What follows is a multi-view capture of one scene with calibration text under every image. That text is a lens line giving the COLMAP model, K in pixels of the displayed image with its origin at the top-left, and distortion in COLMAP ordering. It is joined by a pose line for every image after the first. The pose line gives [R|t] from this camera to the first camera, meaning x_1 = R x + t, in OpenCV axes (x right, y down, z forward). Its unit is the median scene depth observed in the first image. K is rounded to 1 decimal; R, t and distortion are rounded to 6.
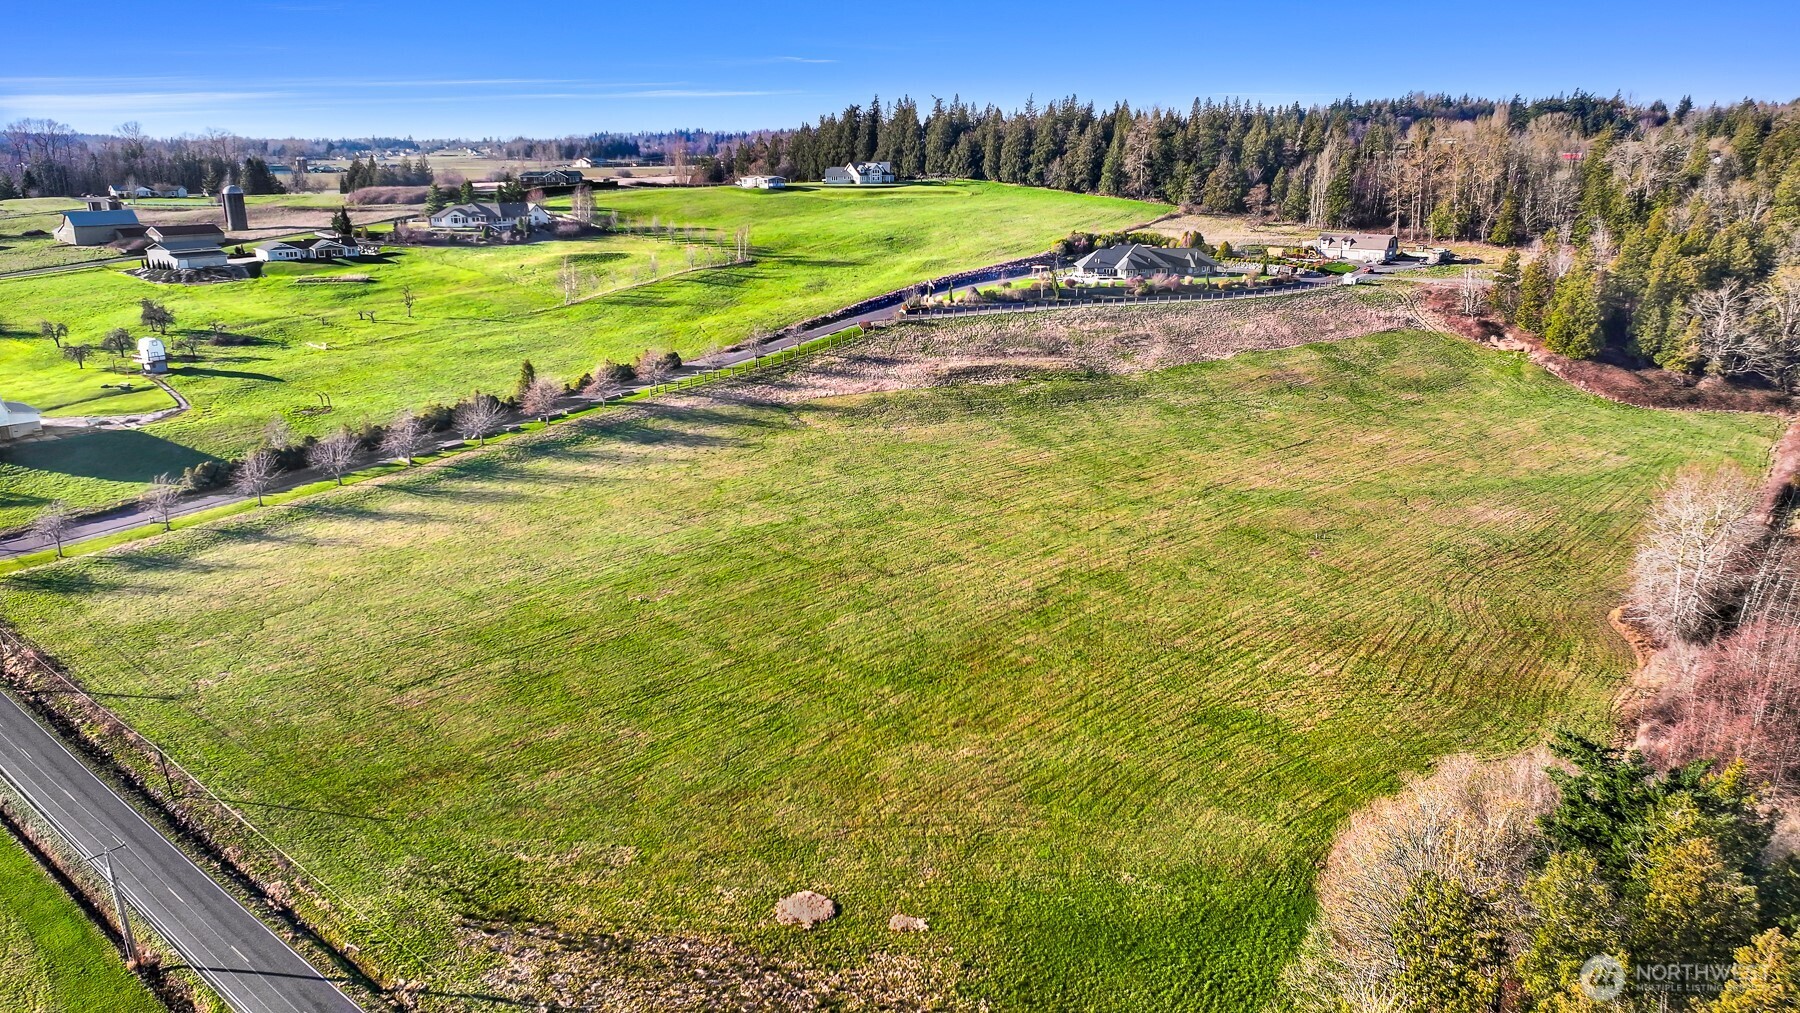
lens RADIAL K [[1256.5, 0, 906.0], [0, 1256.5, 507.6], [0, 0, 1]] dist [-0.003112, 0.017919]
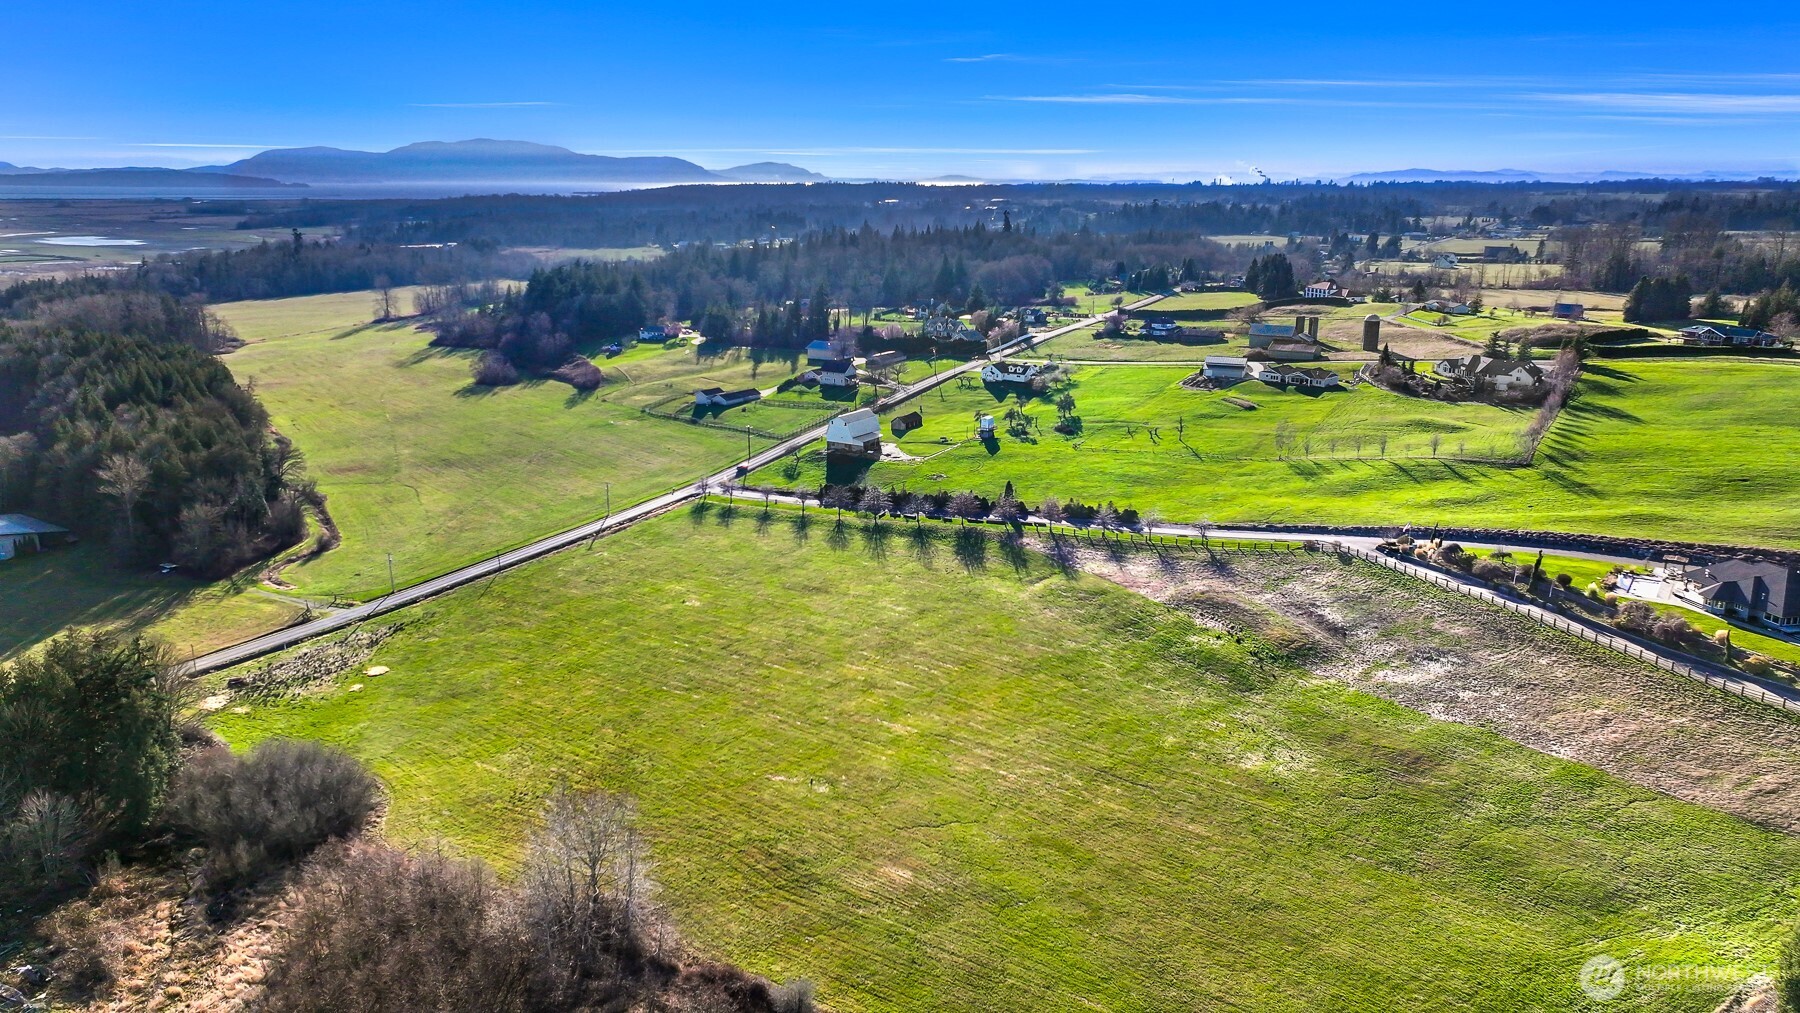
lens RADIAL K [[1256.5, 0, 903.6], [0, 1256.5, 508.2], [0, 0, 1]] dist [-0.003112, 0.017919]
pose [[0.126081, 0.256422, -0.958307, 0.849044], [-0.274872, 0.937222, 0.214616, -0.292039], [0.953178, 0.236353, 0.188649, 0.511752]]
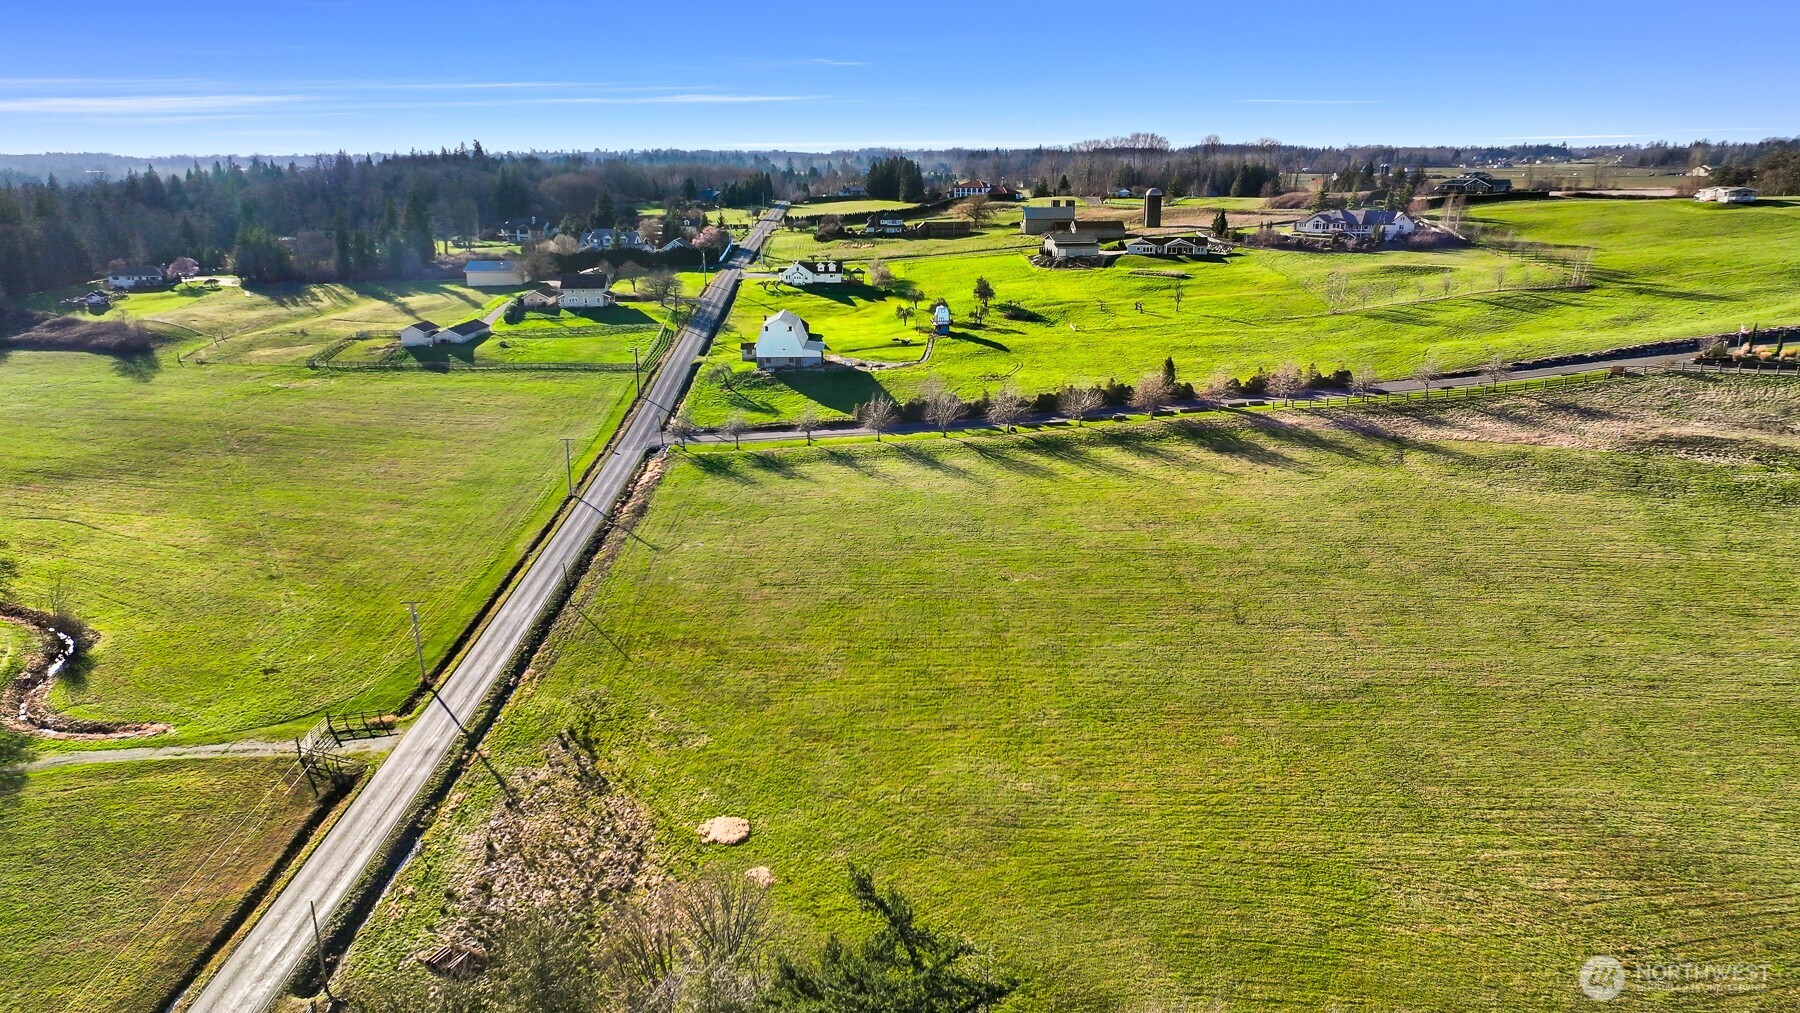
lens RADIAL K [[1256.5, 0, 905.2], [0, 1256.5, 504.4], [0, 0, 1]] dist [-0.003112, 0.017919]
pose [[0.656900, 0.200358, -0.726869, 0.275270], [-0.205961, 0.975065, 0.082636, -0.031786], [0.725301, 0.095423, 0.681786, 0.113896]]
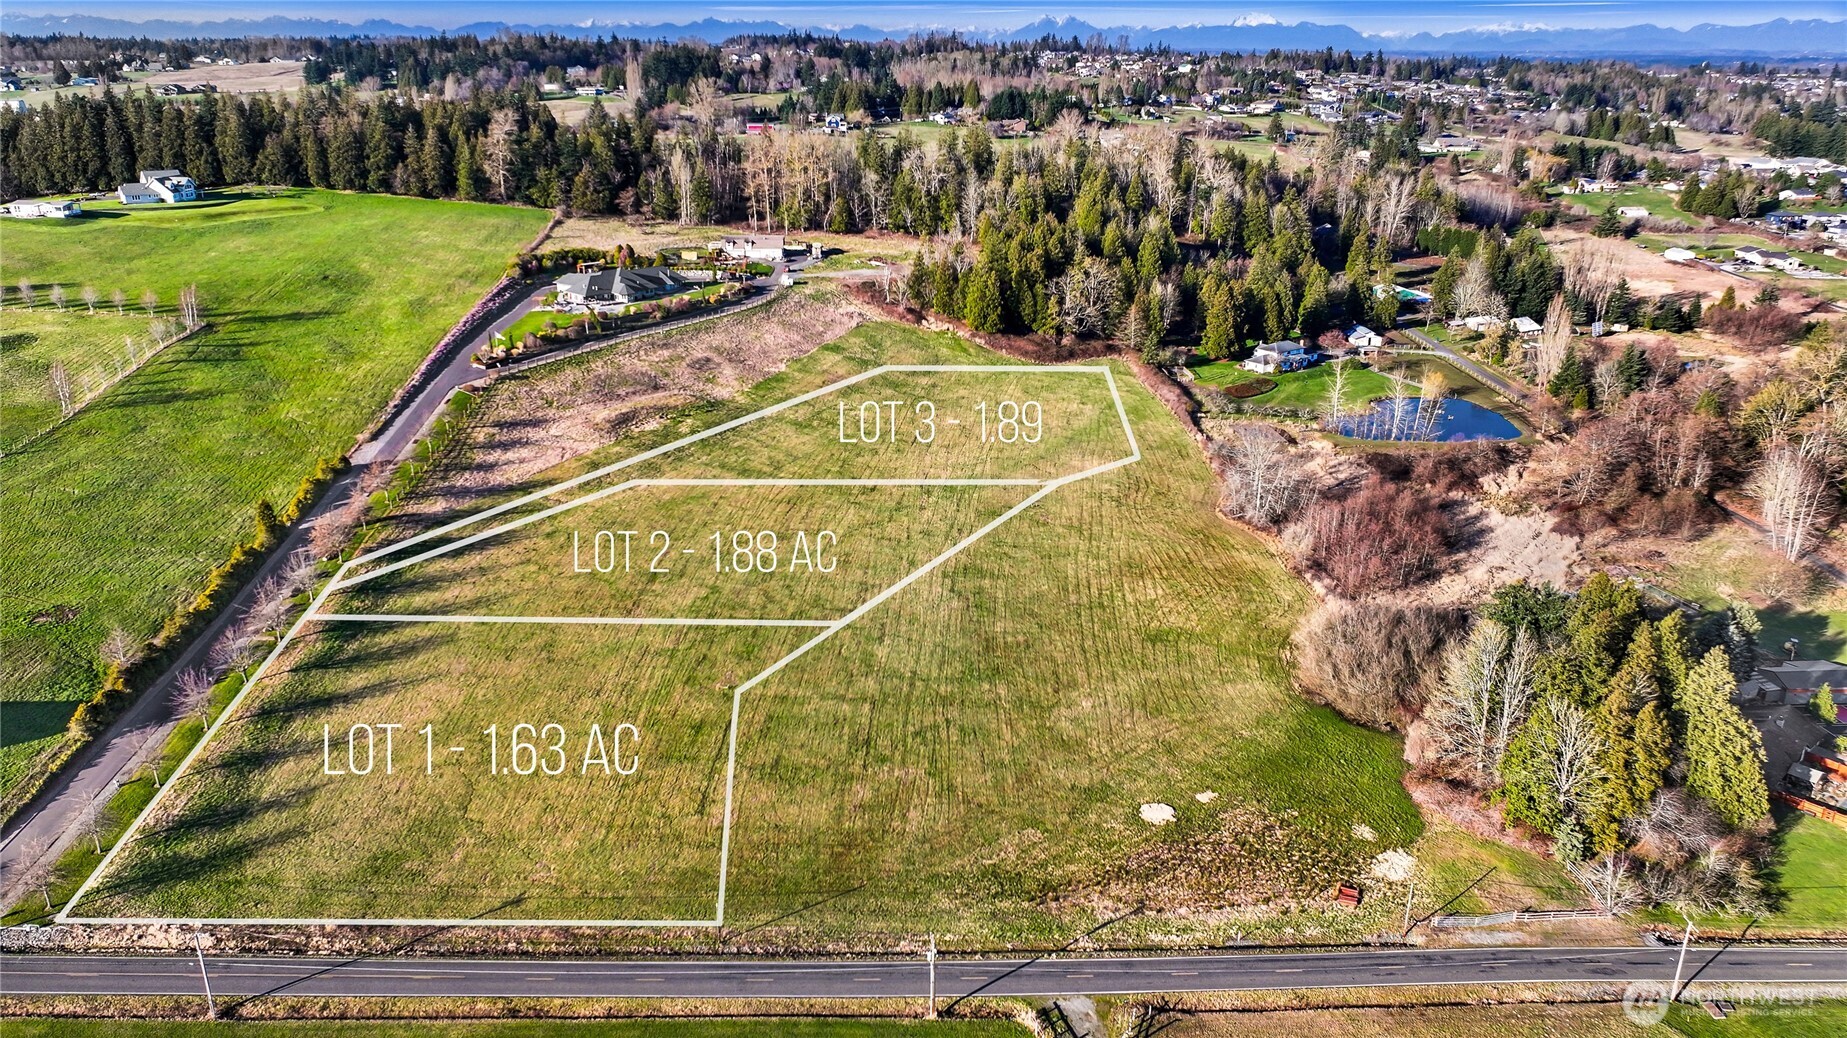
lens RADIAL K [[1289.3, 0, 934.4], [0, 1289.3, 515.4], [0, 0, 1]] dist [-0.003112, 0.017919]
pose [[0.728388, -0.224084, 0.647485, -0.454721], [0.178875, 0.974426, 0.136008, -0.119354], [-0.661403, 0.016752, 0.749843, -0.025934]]
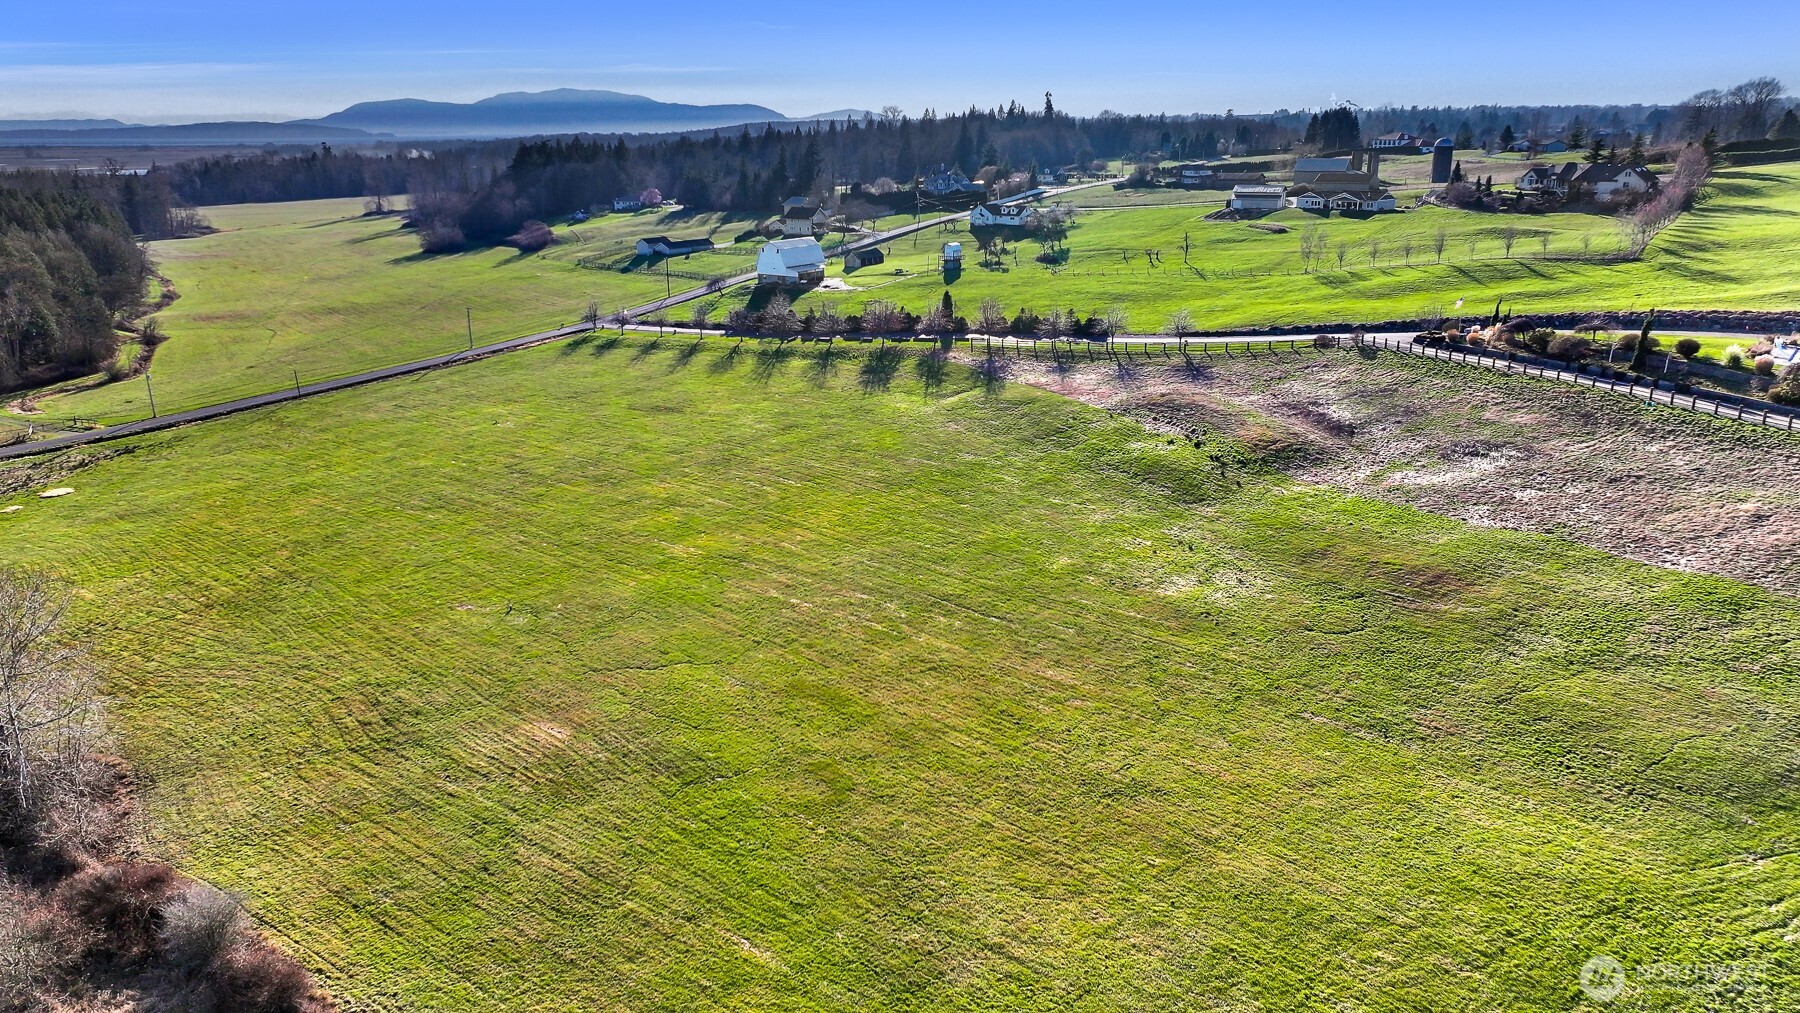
lens RADIAL K [[1256.5, 0, 904.8], [0, 1256.5, 507.5], [0, 0, 1]] dist [-0.003112, 0.017919]
pose [[0.063497, 0.292768, -0.954073, 0.653356], [-0.266024, 0.926377, 0.266564, -0.183681], [0.961873, 0.236880, 0.136706, 0.699189]]
